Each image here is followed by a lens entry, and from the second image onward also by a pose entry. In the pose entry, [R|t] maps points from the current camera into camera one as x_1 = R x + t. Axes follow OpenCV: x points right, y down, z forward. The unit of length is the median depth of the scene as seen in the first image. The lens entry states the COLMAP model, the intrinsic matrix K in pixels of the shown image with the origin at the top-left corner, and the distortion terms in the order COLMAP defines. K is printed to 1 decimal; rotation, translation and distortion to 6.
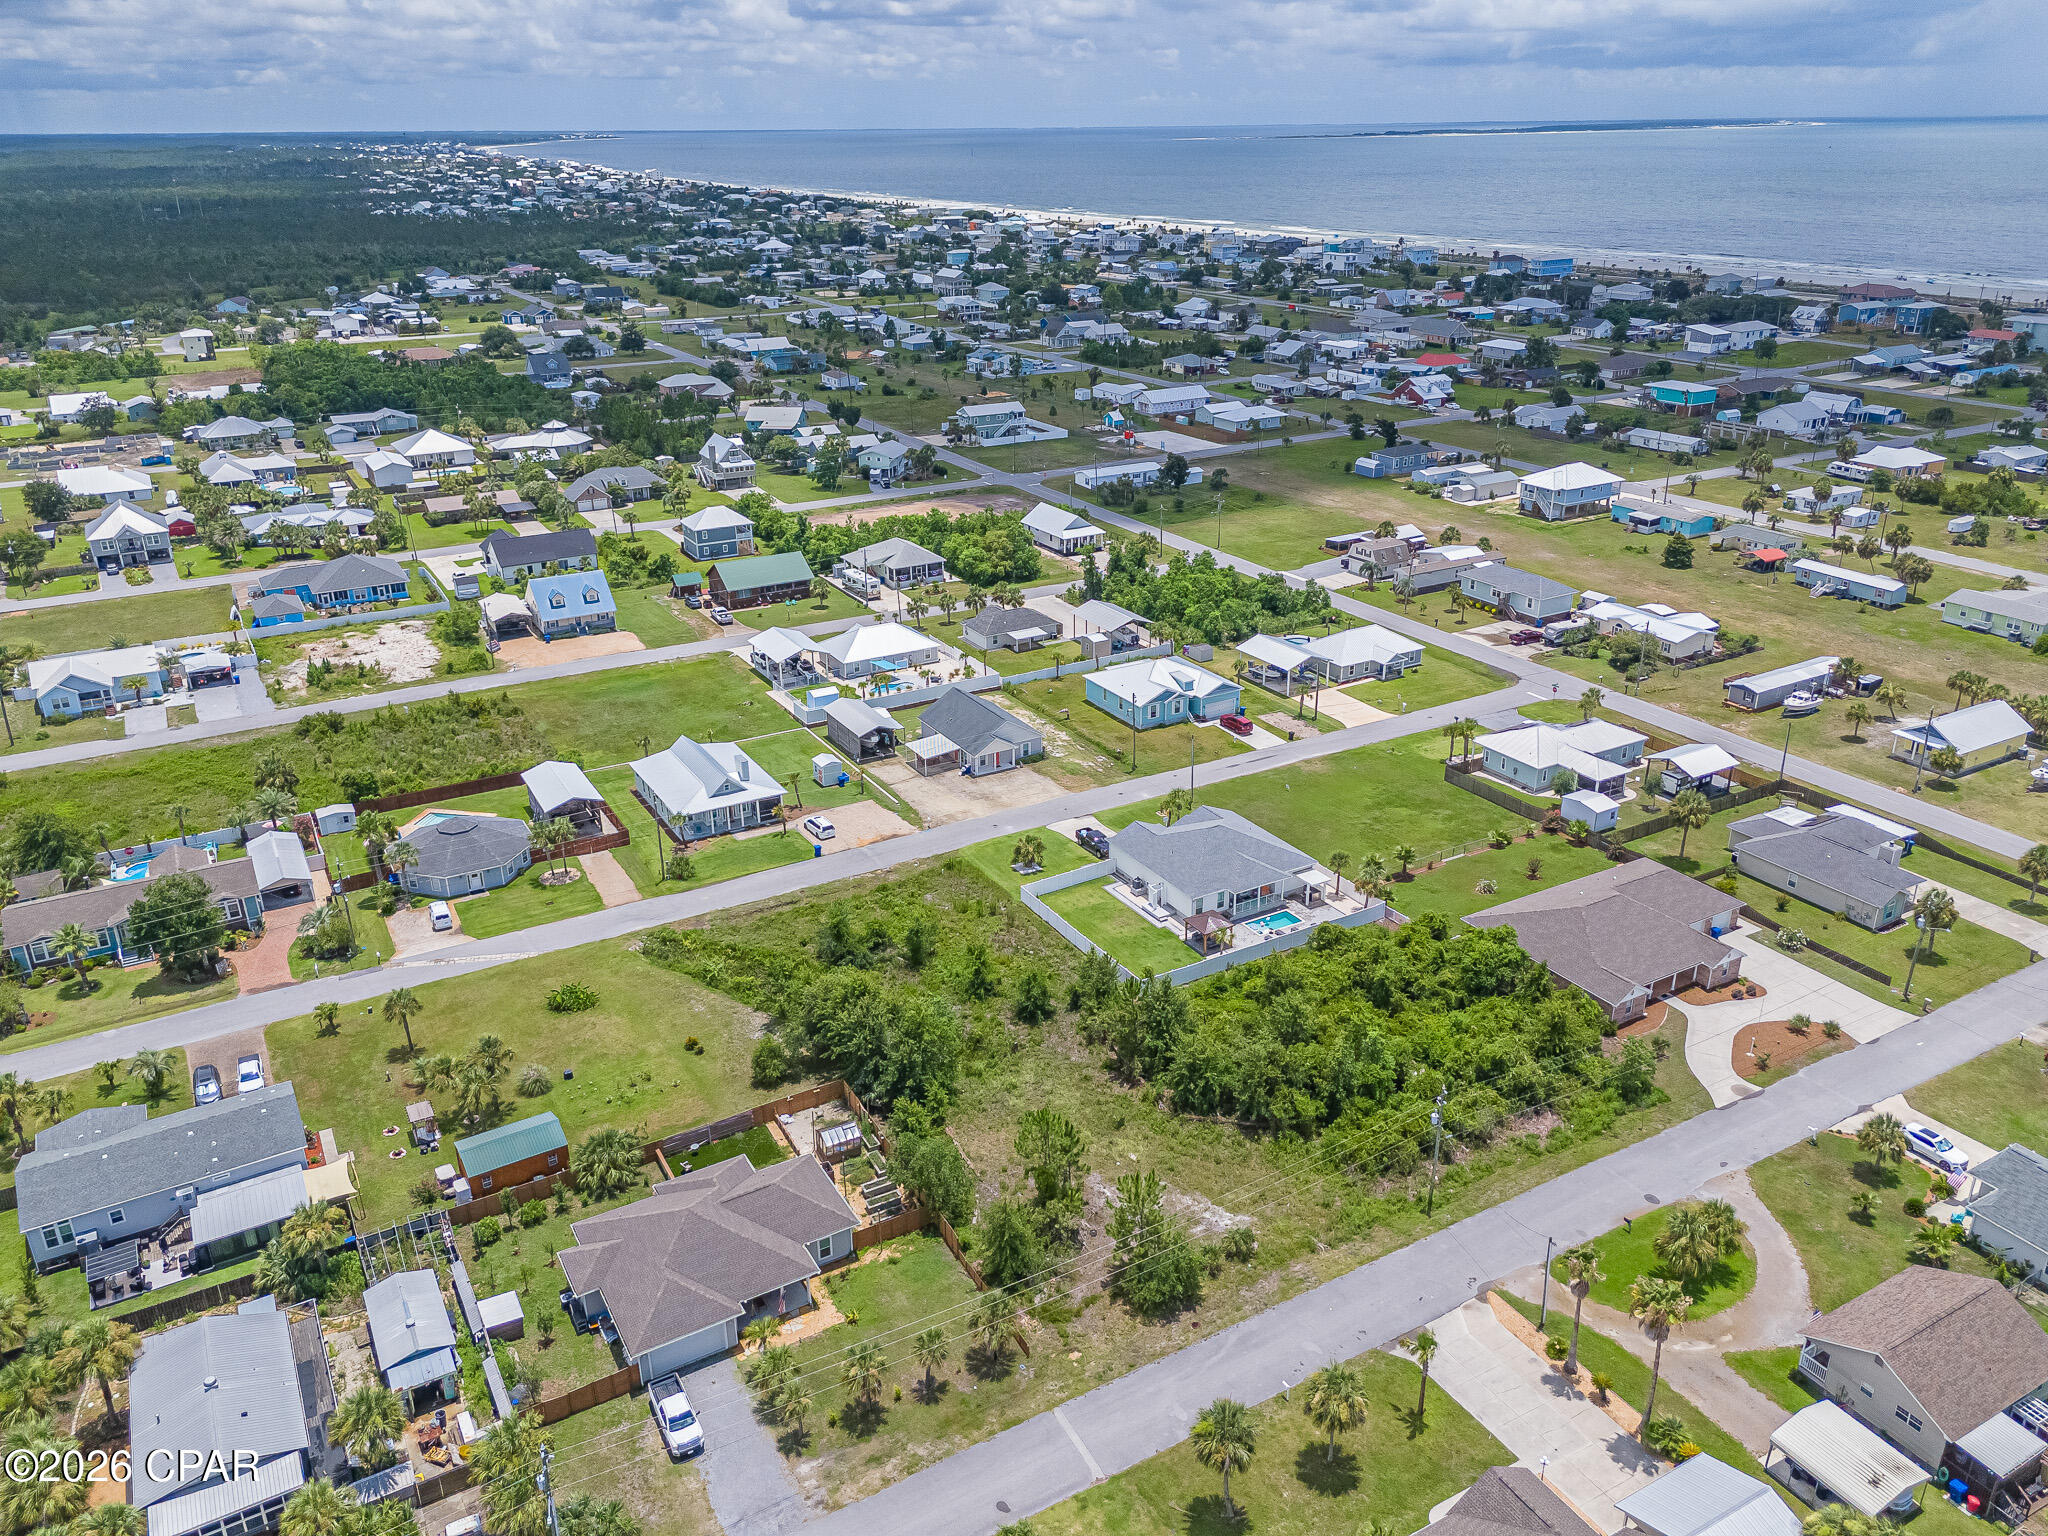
lens RADIAL K [[1509.6, 0, 1028.4], [0, 1509.6, 766.0], [0, 0, 1]] dist [0.091587, -0.144038]
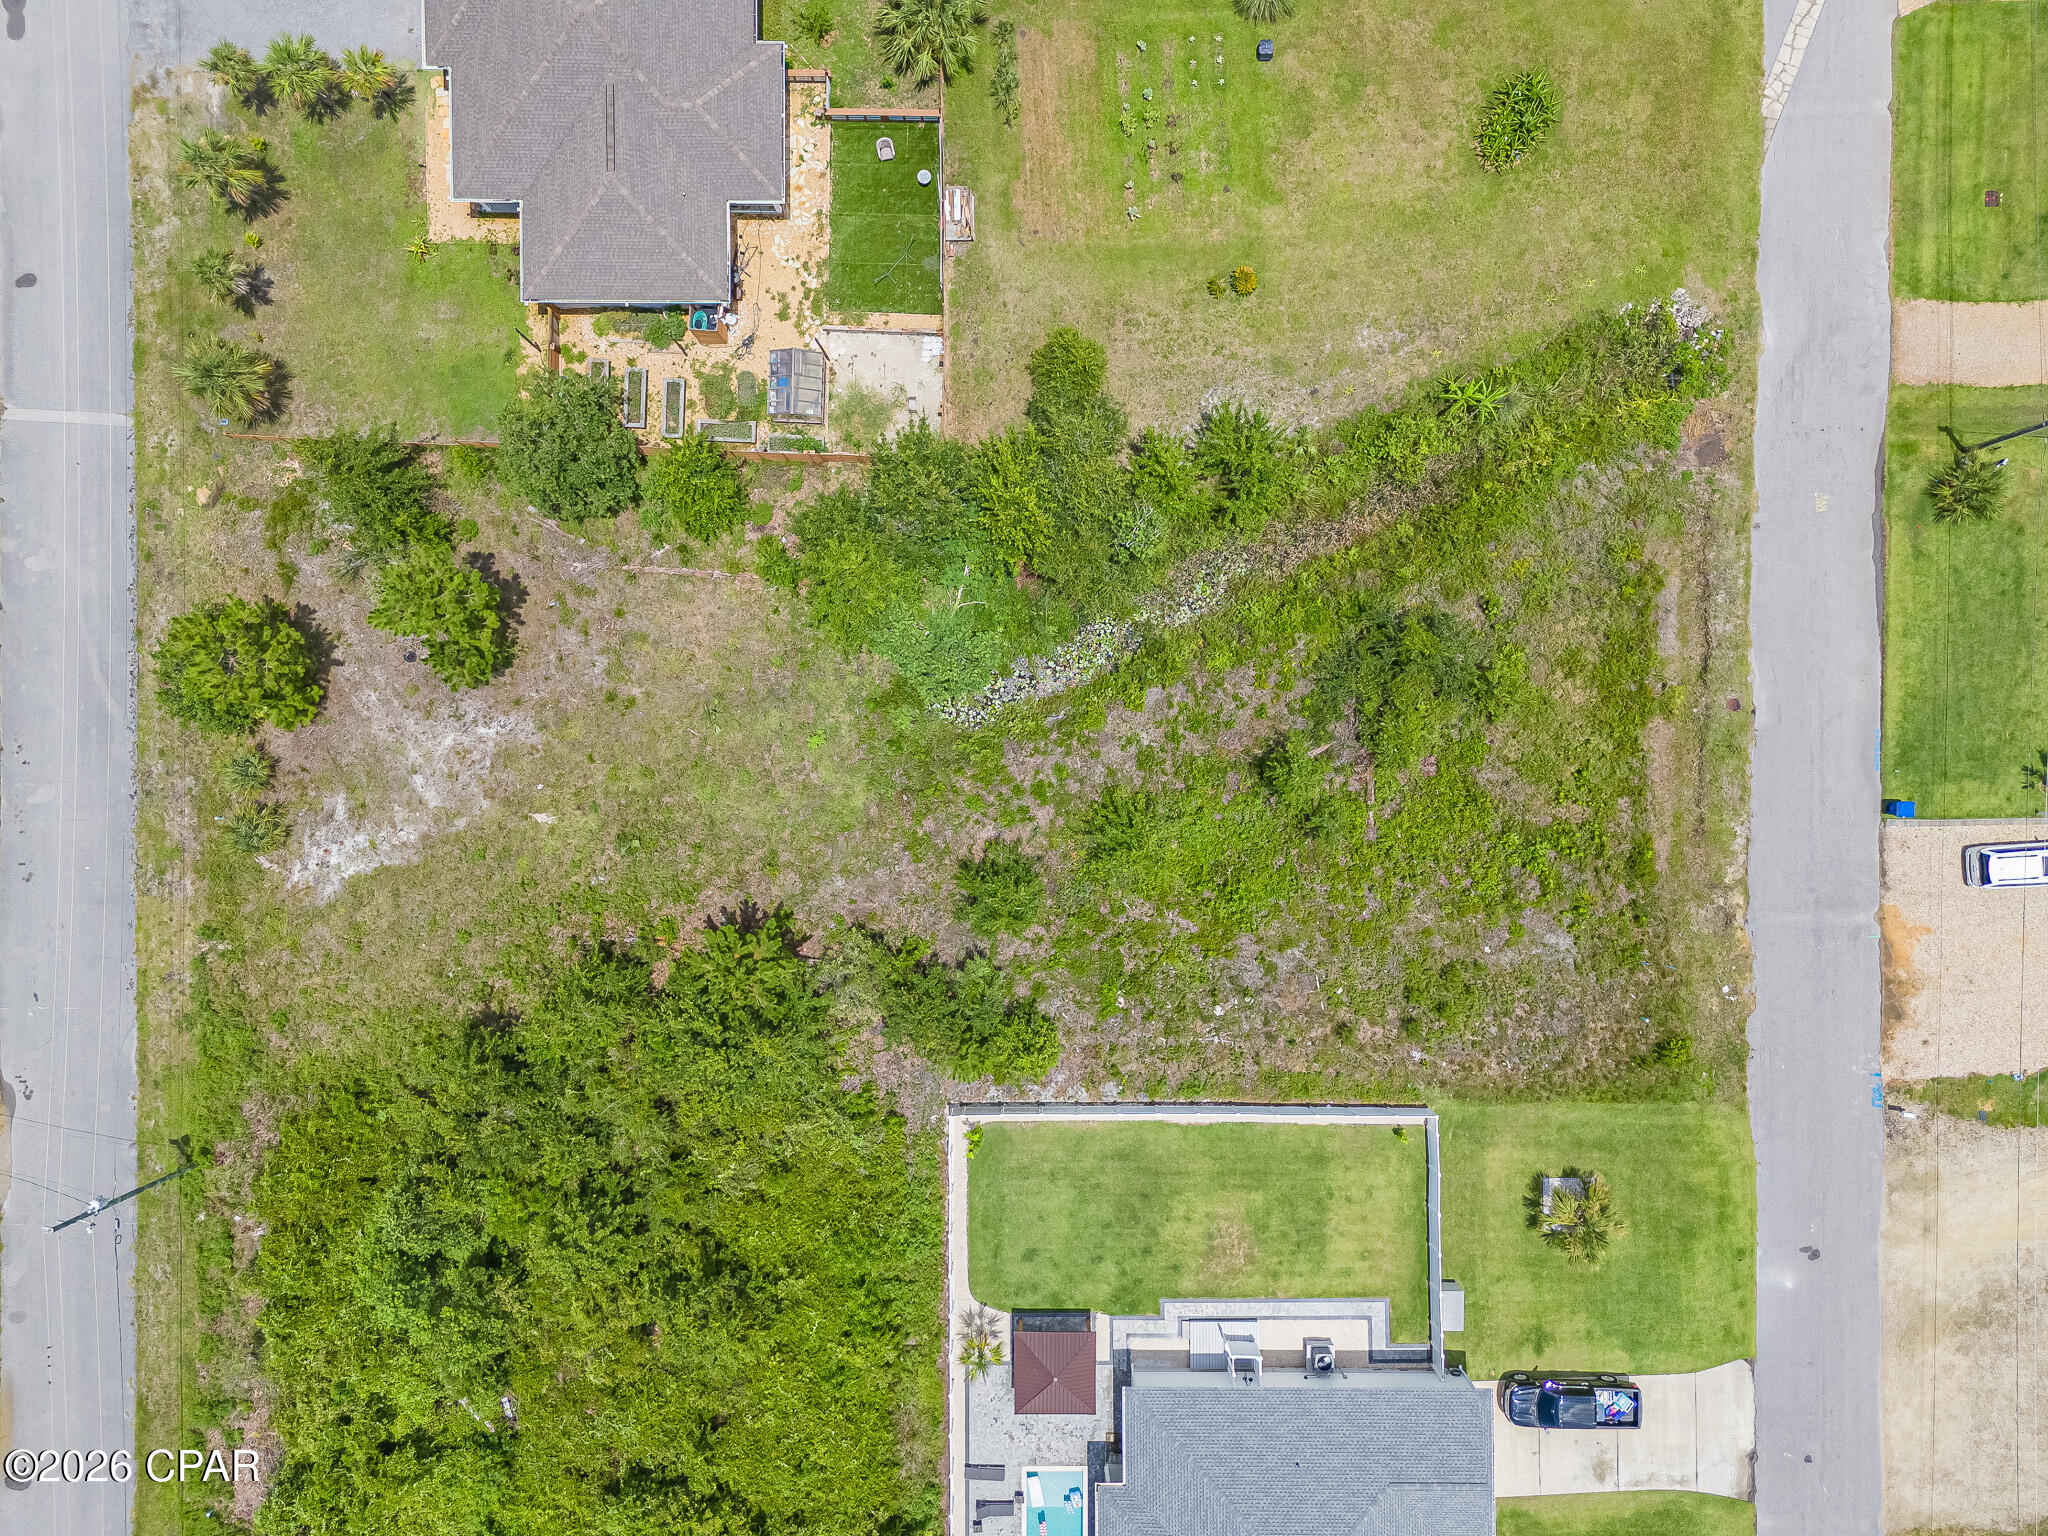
lens RADIAL K [[1512.9, 0, 1027.0], [0, 1512.9, 758.8], [0, 0, 1]] dist [0.067758, -0.060477]
pose [[-0.501600, 0.864958, 0.015664, -0.048164], [-0.334633, -0.210691, 0.918493, -0.302381], [0.797758, 0.455475, 0.395126, 0.785208]]
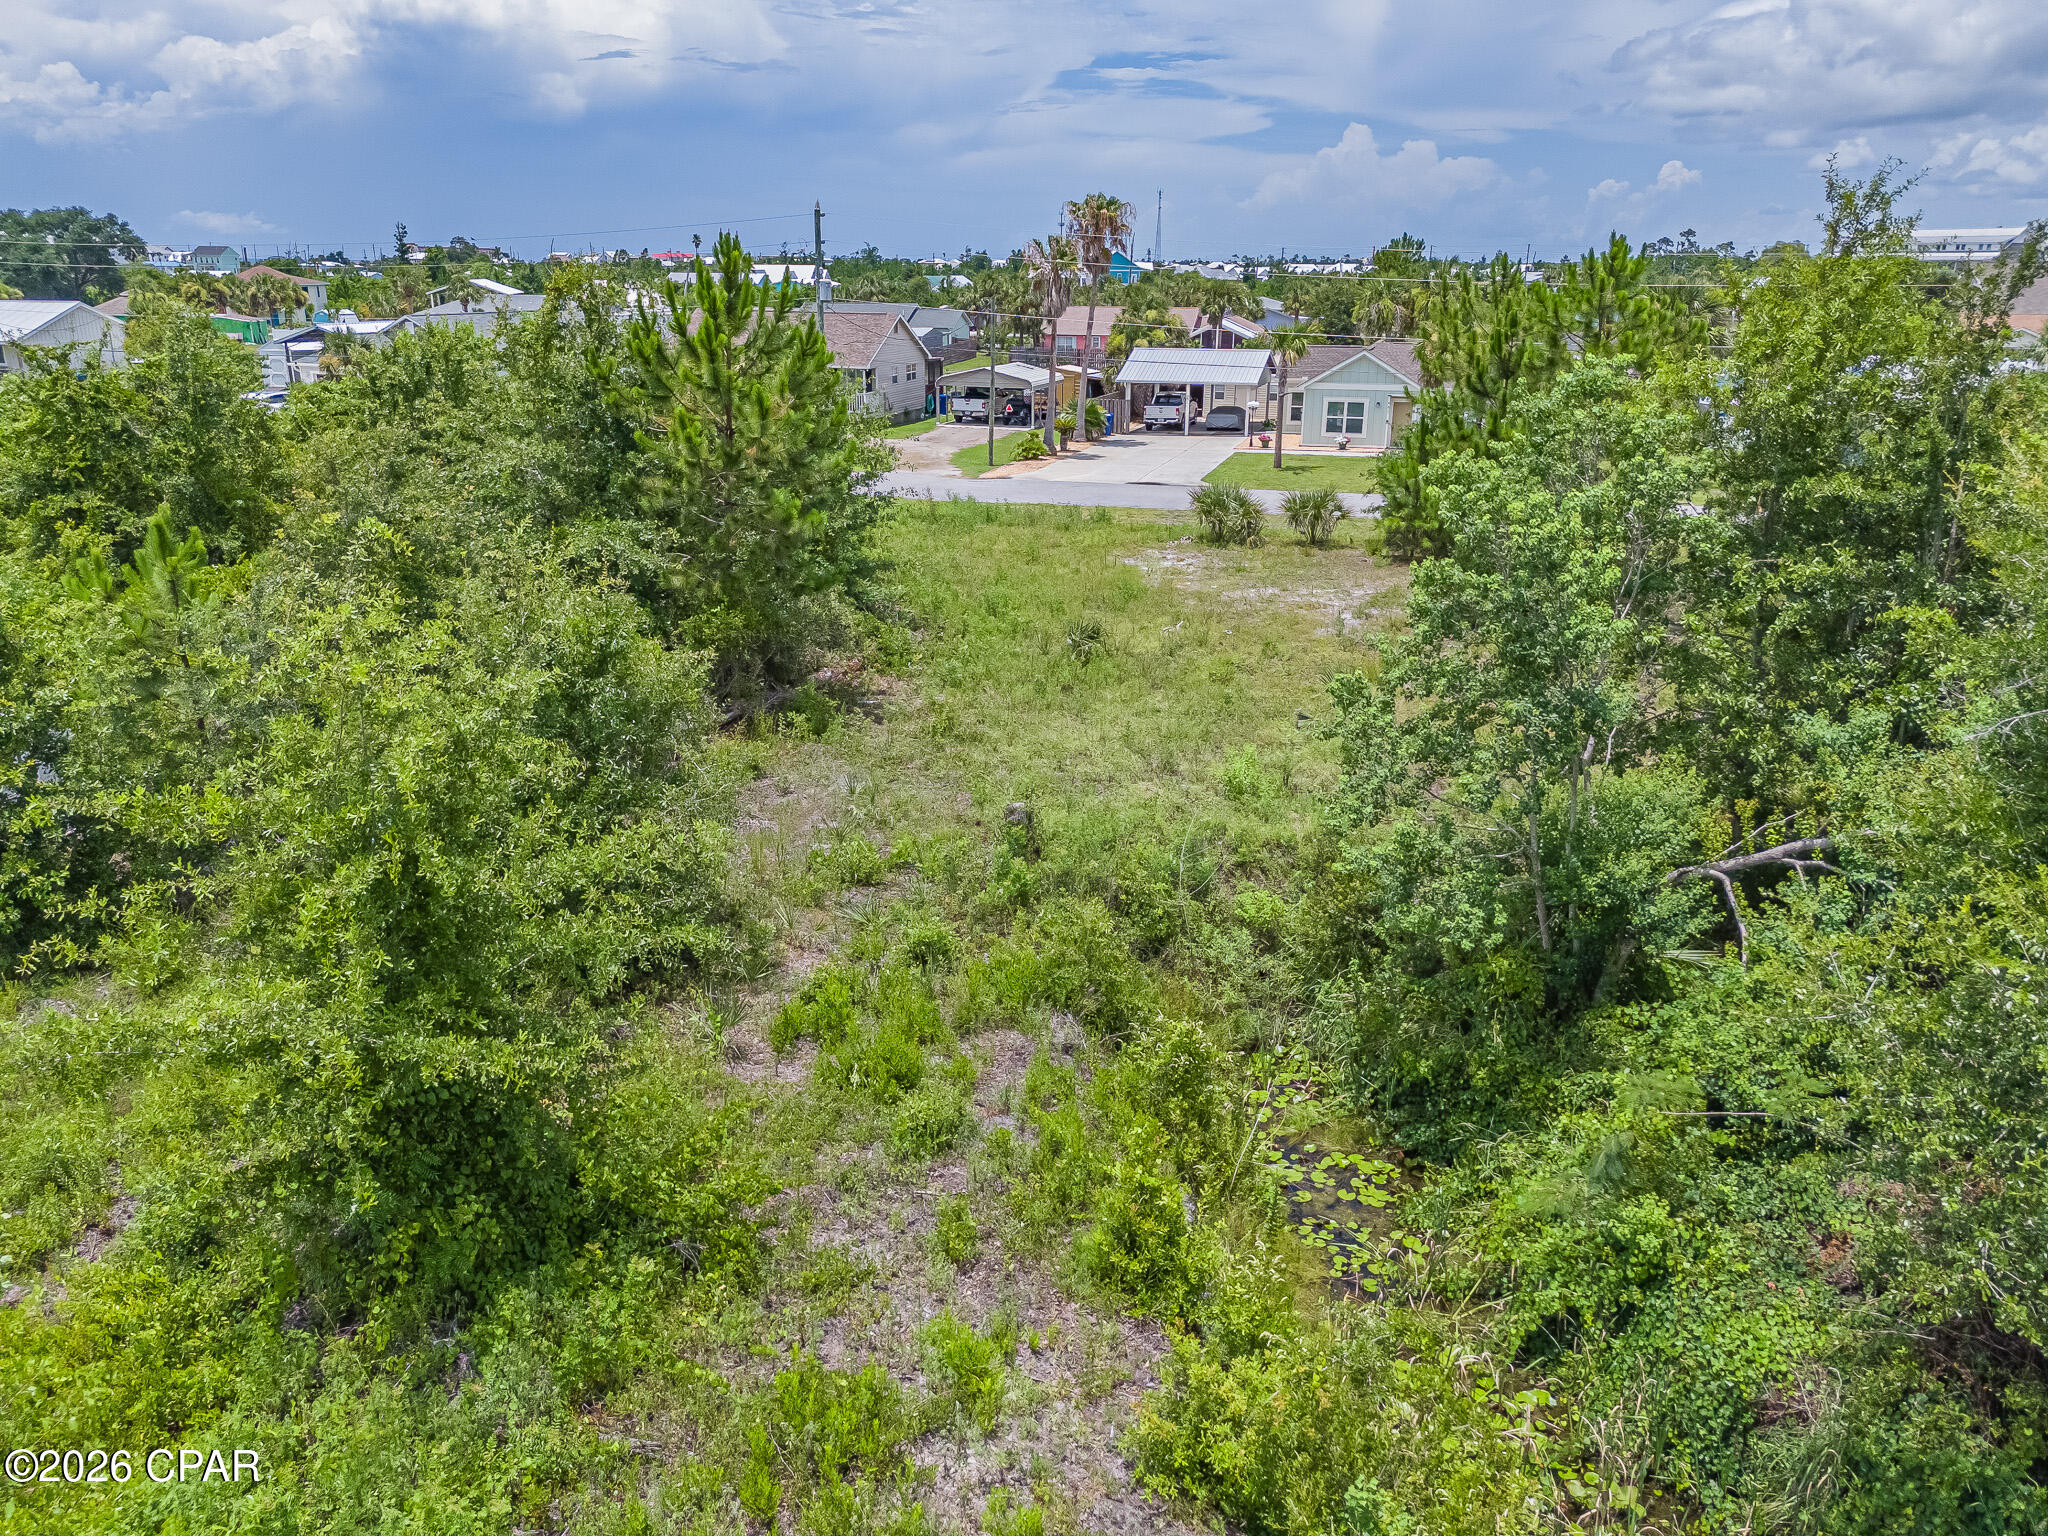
lens RADIAL K [[1509.6, 0, 1028.4], [0, 1509.6, 766.0], [0, 0, 1]] dist [0.091587, -0.144038]
pose [[-0.695267, -0.219170, 0.684520, -0.115995], [0.279640, 0.794852, 0.538527, 0.086850], [-0.662122, 0.565840, -0.491345, 1.033813]]
